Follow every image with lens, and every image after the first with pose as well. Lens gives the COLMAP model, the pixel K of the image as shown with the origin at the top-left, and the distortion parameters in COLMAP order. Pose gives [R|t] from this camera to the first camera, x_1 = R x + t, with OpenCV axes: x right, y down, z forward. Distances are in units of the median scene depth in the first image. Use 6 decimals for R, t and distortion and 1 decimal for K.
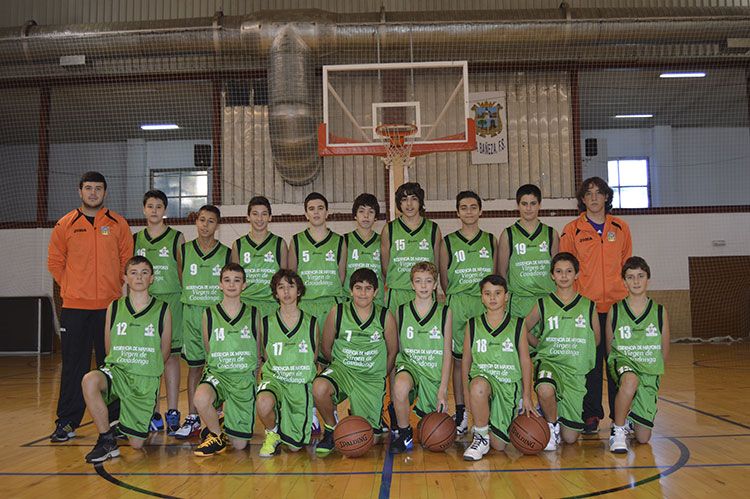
lens RADIAL K [[842.2, 0, 375.0], [0, 842.2, 249.5], [0, 0, 1]] dist [-0.009660, -0.033011]
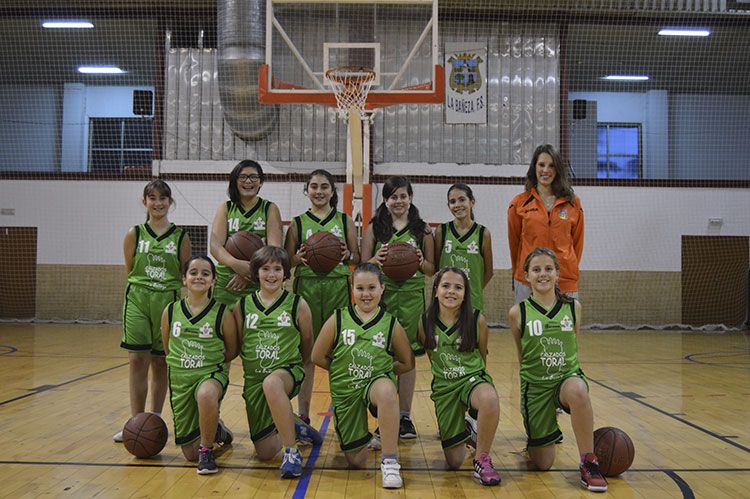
lens RADIAL K [[886.7, 0, 375.0], [0, 886.7, 249.5], [0, 0, 1]] dist [-0.012595, -0.008249]
pose [[0.998989, 0.032104, 0.031456, 0.014825], [-0.033292, 0.998723, 0.037994, -0.001179], [-0.030196, -0.039003, 0.998783, 0.060616]]
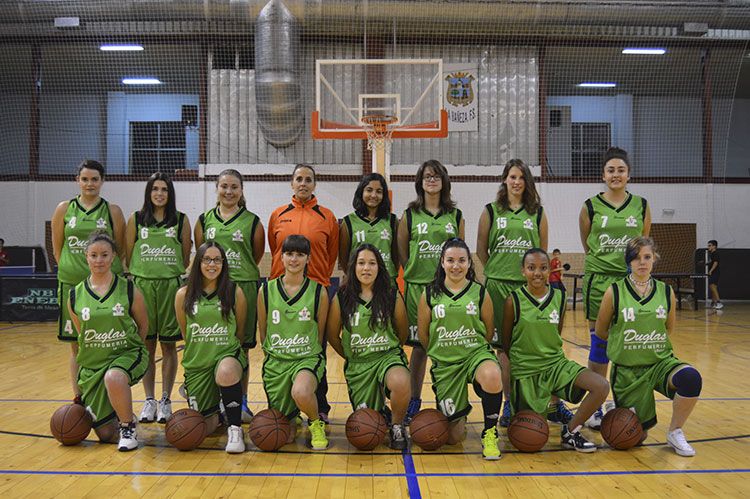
lens RADIAL K [[886.7, 0, 375.0], [0, 886.7, 249.5], [0, 0, 1]] dist [-0.012595, -0.008249]
pose [[0.998575, 0.021417, 0.048878, -0.024917], [-0.024570, 0.997593, 0.064837, -0.023346], [-0.047372, -0.065946, 0.996698, -0.128401]]
